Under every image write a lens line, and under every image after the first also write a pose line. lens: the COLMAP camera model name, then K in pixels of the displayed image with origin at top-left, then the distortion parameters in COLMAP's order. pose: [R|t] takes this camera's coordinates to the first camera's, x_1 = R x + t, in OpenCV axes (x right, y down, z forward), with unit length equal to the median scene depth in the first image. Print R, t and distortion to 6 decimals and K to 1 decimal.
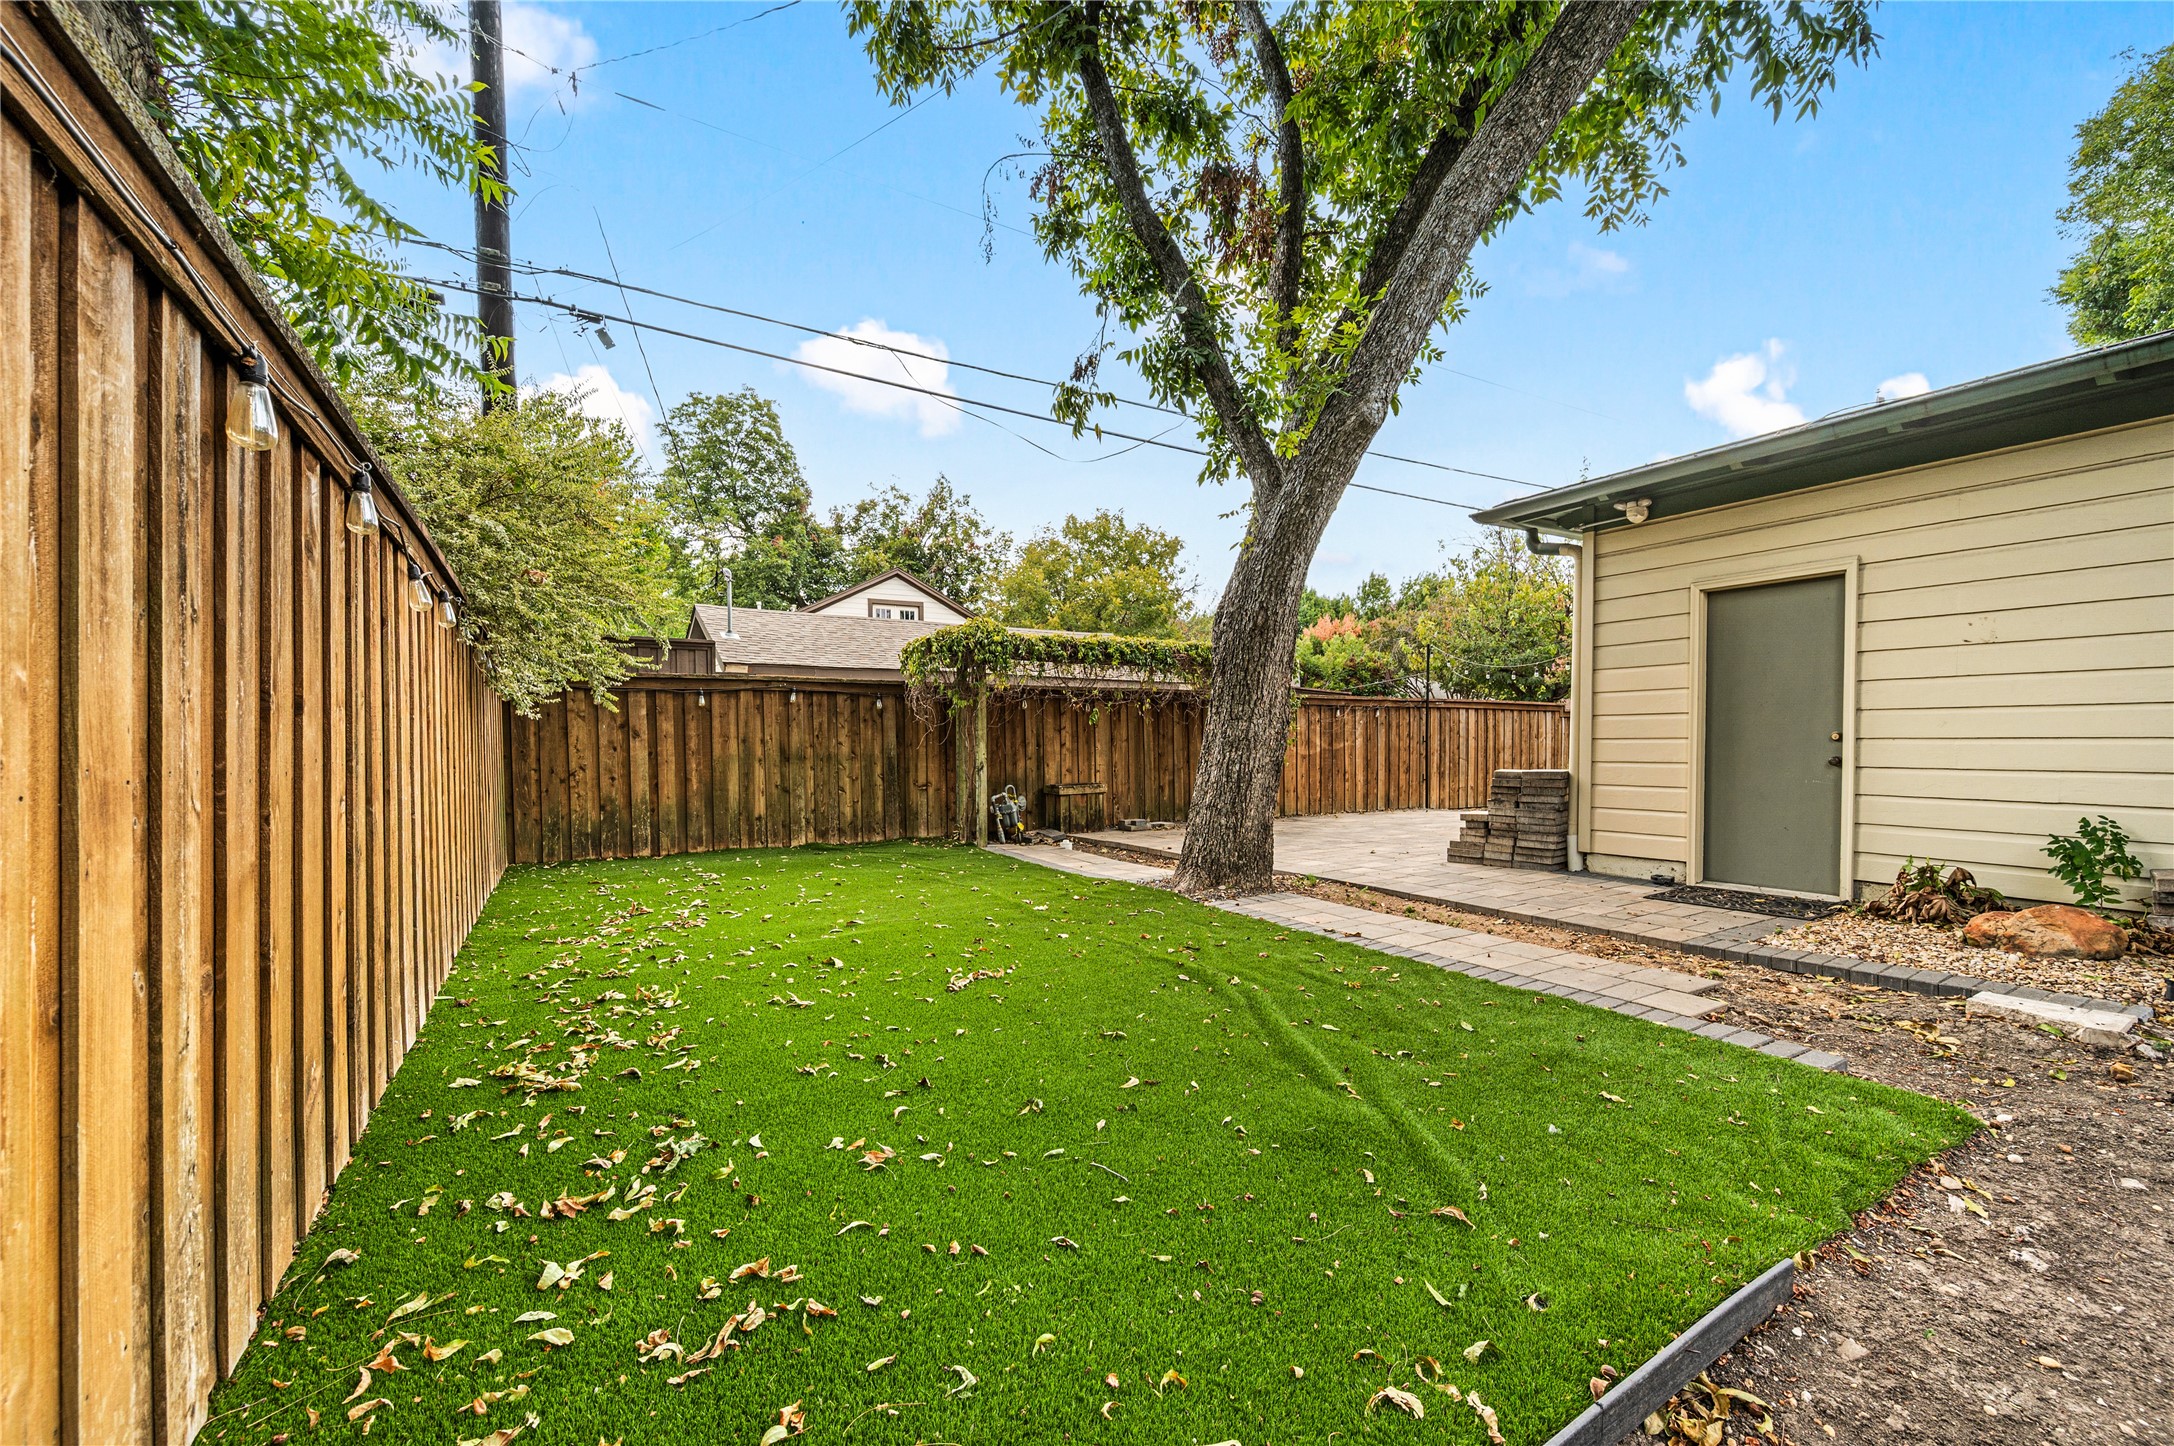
lens RADIAL K [[865.0, 0, 1091.1], [0, 865.0, 740.2], [0, 0, 1]] dist [0.023982, -0.000053]
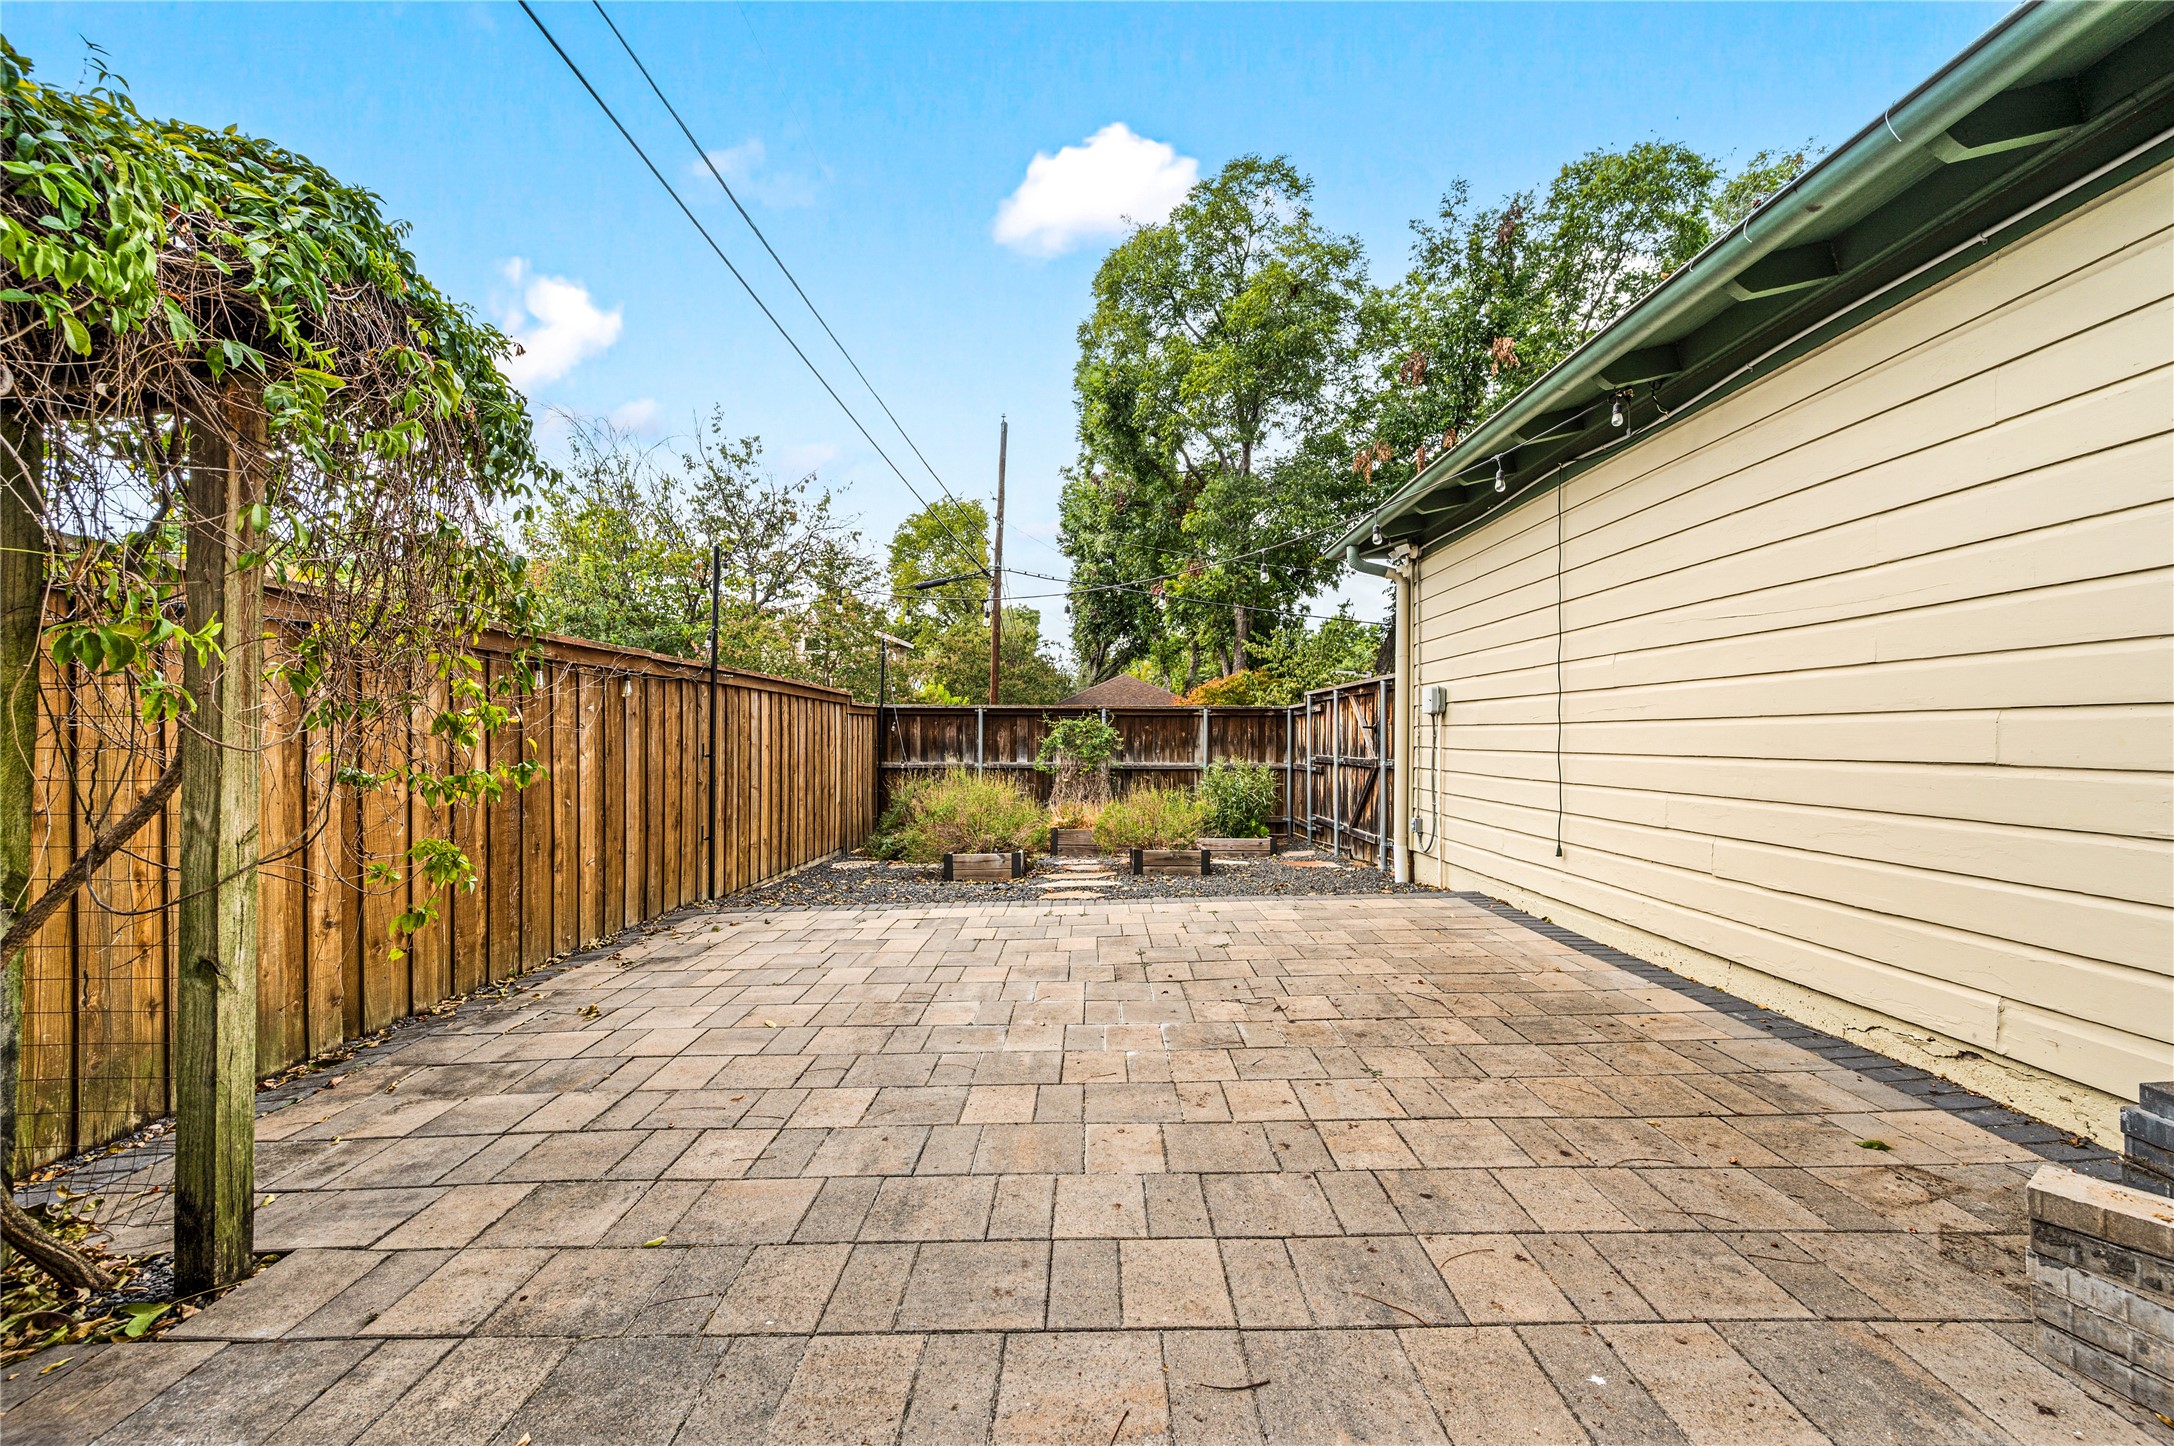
lens RADIAL K [[865.0, 0, 1091.1], [0, 865.0, 740.2], [0, 0, 1]] dist [0.023982, -0.000053]
pose [[0.522802, 0.001916, 0.852452, 0.095898], [0.001584, 0.999994, -0.003219, -0.005061], [-0.852452, 0.003034, 0.522796, 0.584266]]
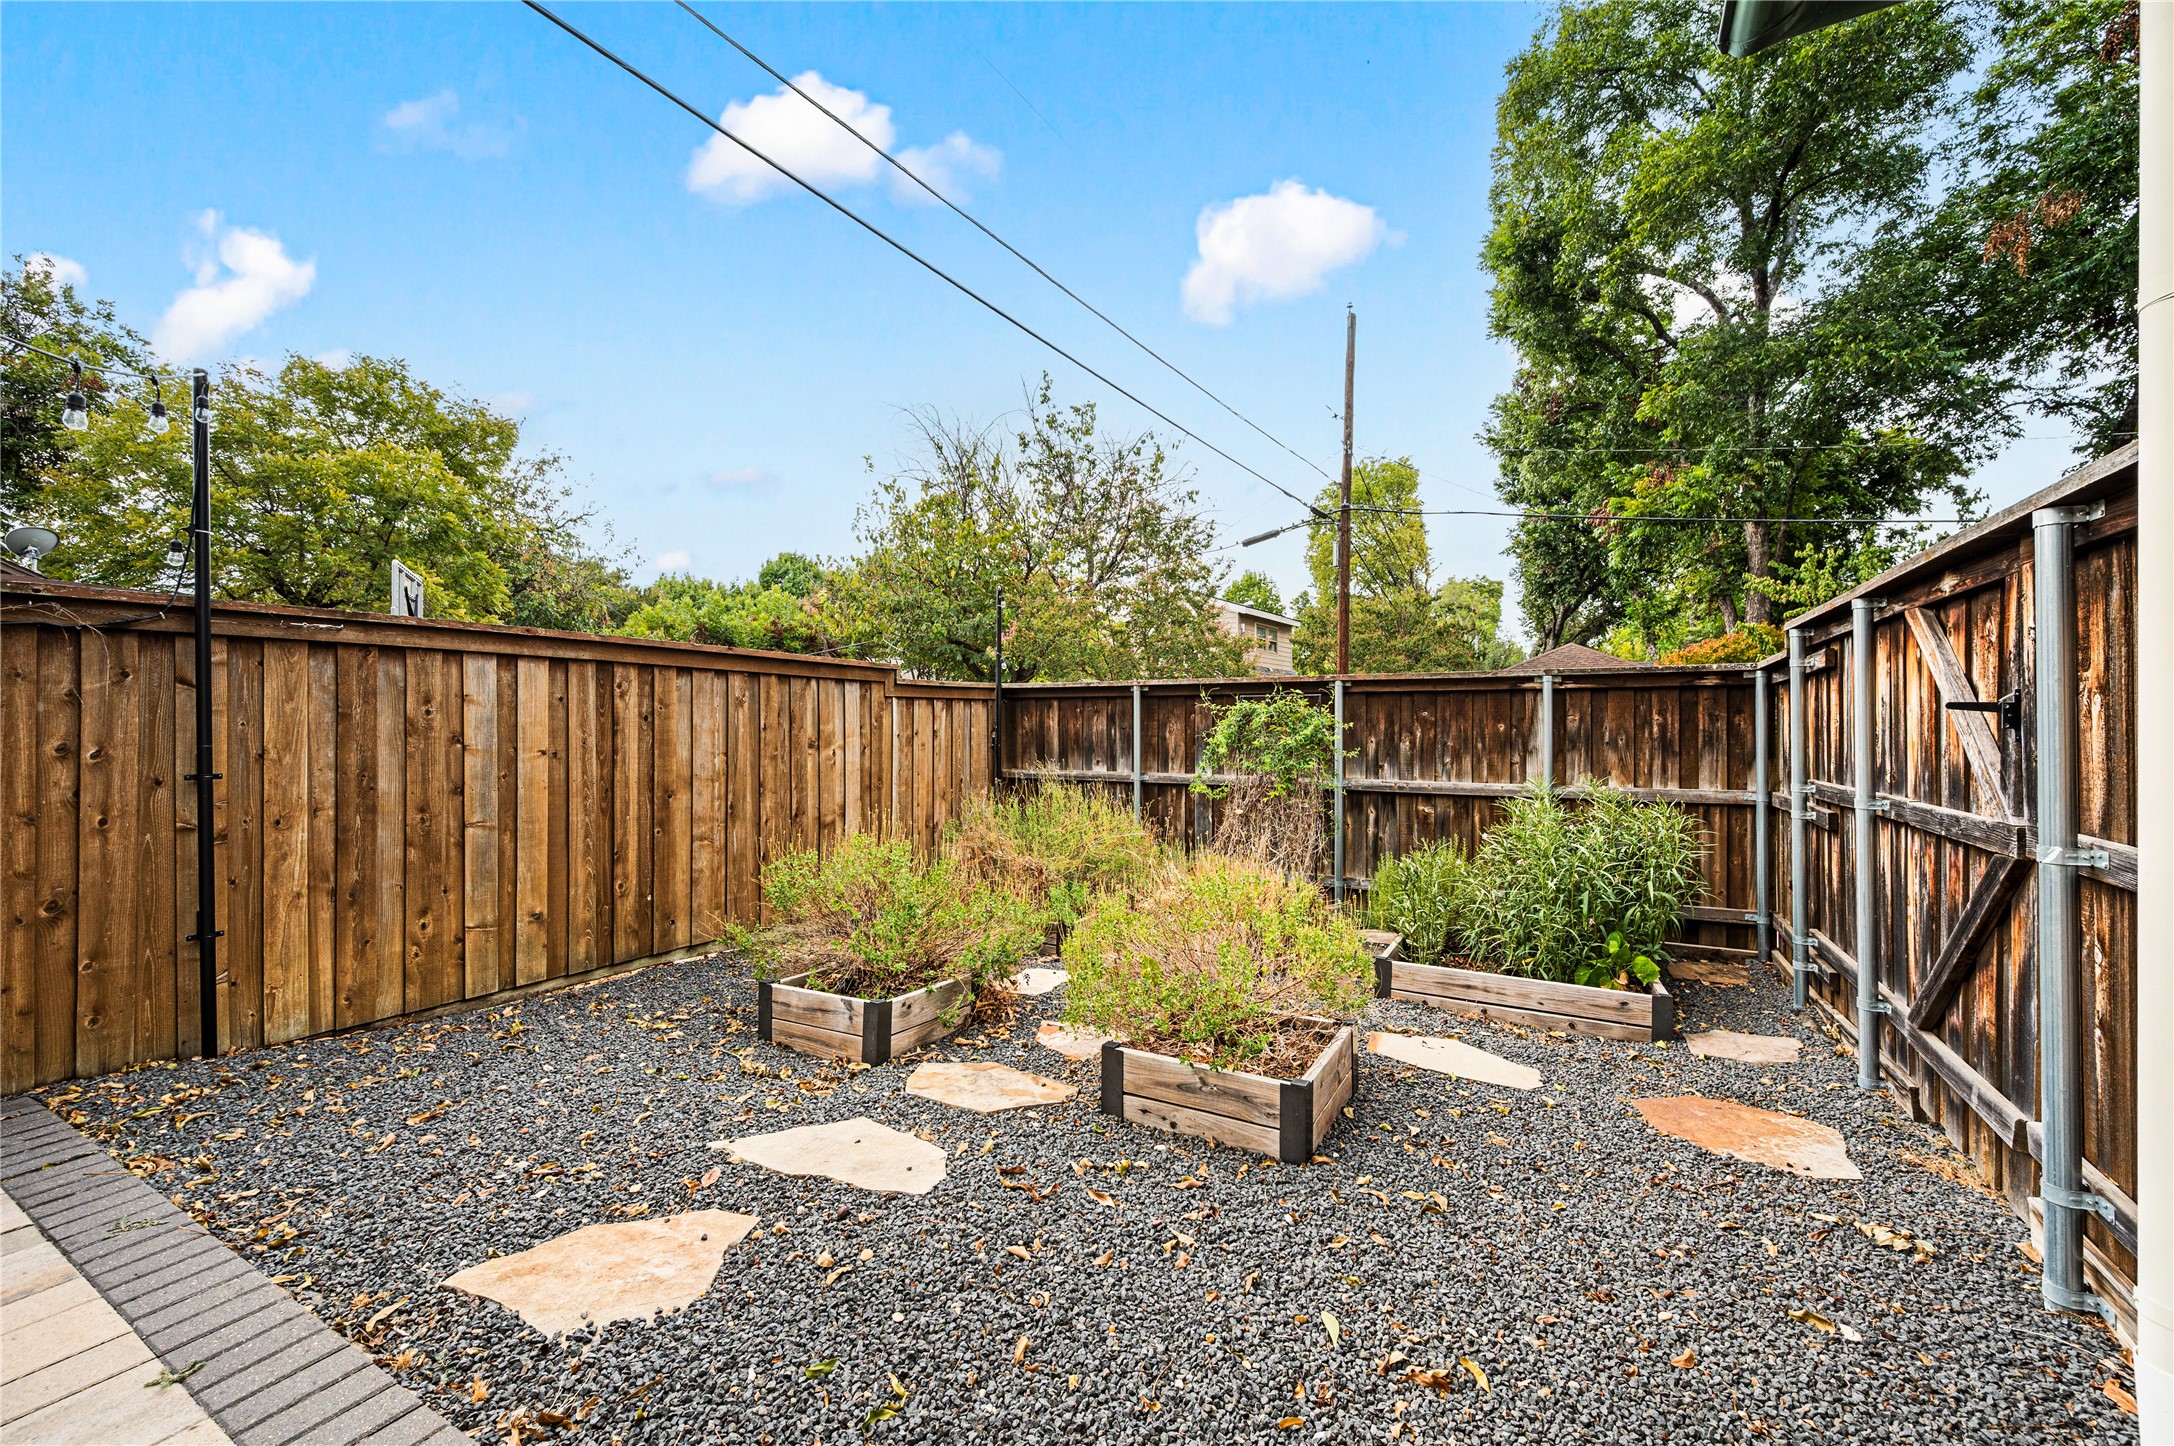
lens RADIAL K [[862.7, 0, 1093.9], [0, 862.7, 724.1], [0, 0, 1]] dist [-0.003714, -0.000289]
pose [[0.878471, 0.004781, 0.477772, 0.490808], [-0.000271, 0.999955, -0.009508, -0.010905], [-0.477796, 0.008223, 0.878432, 0.673459]]
